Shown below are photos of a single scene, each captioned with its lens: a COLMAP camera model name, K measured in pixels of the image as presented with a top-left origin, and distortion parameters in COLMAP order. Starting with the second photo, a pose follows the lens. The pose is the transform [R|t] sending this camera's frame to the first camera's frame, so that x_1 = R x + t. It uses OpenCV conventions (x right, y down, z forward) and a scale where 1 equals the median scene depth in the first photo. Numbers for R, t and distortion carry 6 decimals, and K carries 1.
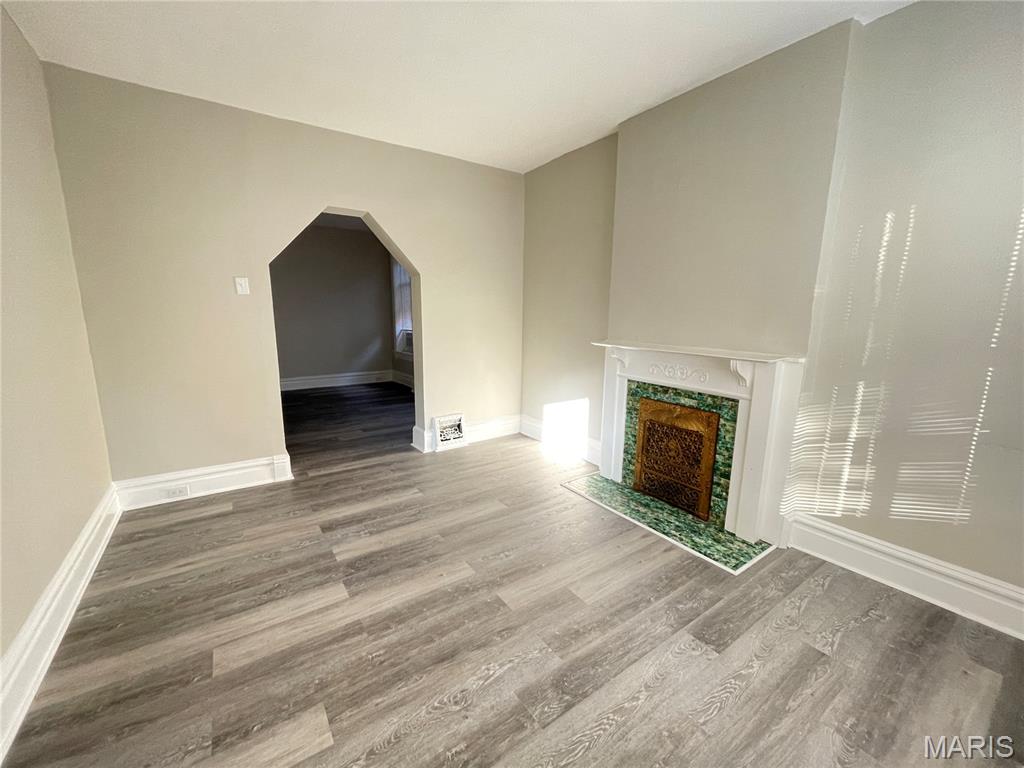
lens RADIAL K [[412.0, 0, 508.1], [0, 412.0, 385.4], [0, 0, 1]] dist [0.001551, 0.000238]
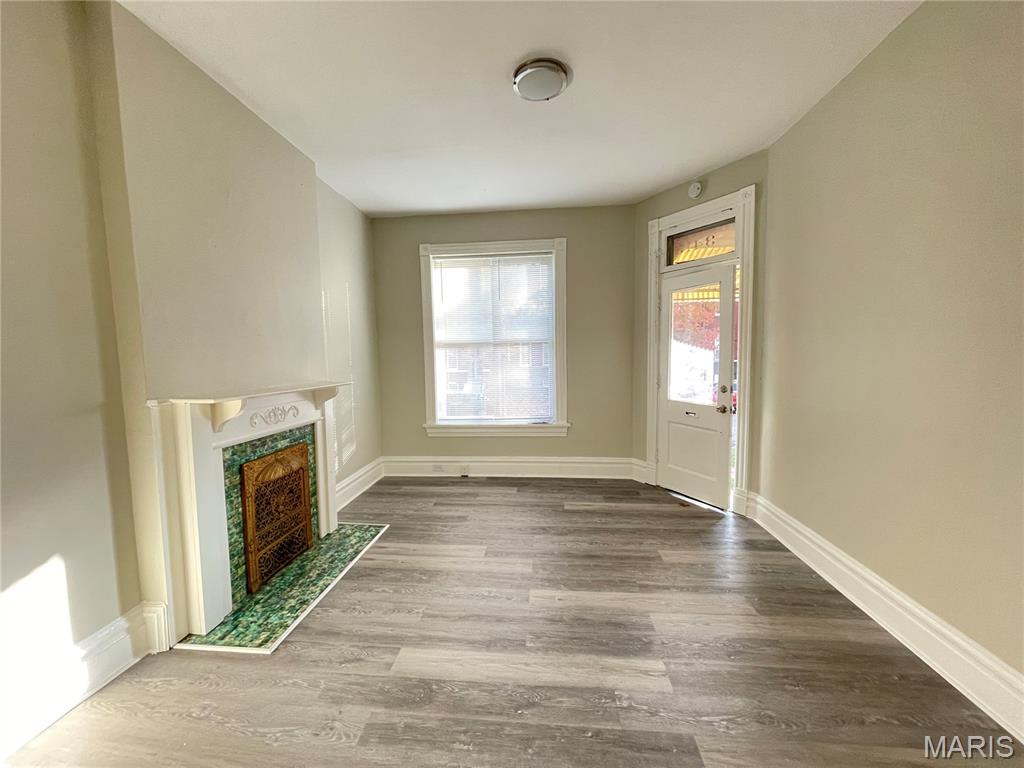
lens RADIAL K [[412.0, 0, 508.1], [0, 412.0, 385.4], [0, 0, 1]] dist [0.001551, 0.000238]
pose [[-0.761039, -0.045161, 0.647132, -0.573822], [0.125137, 0.968617, 0.214759, -0.235448], [-0.636522, 0.244420, -0.731504, 1.389596]]
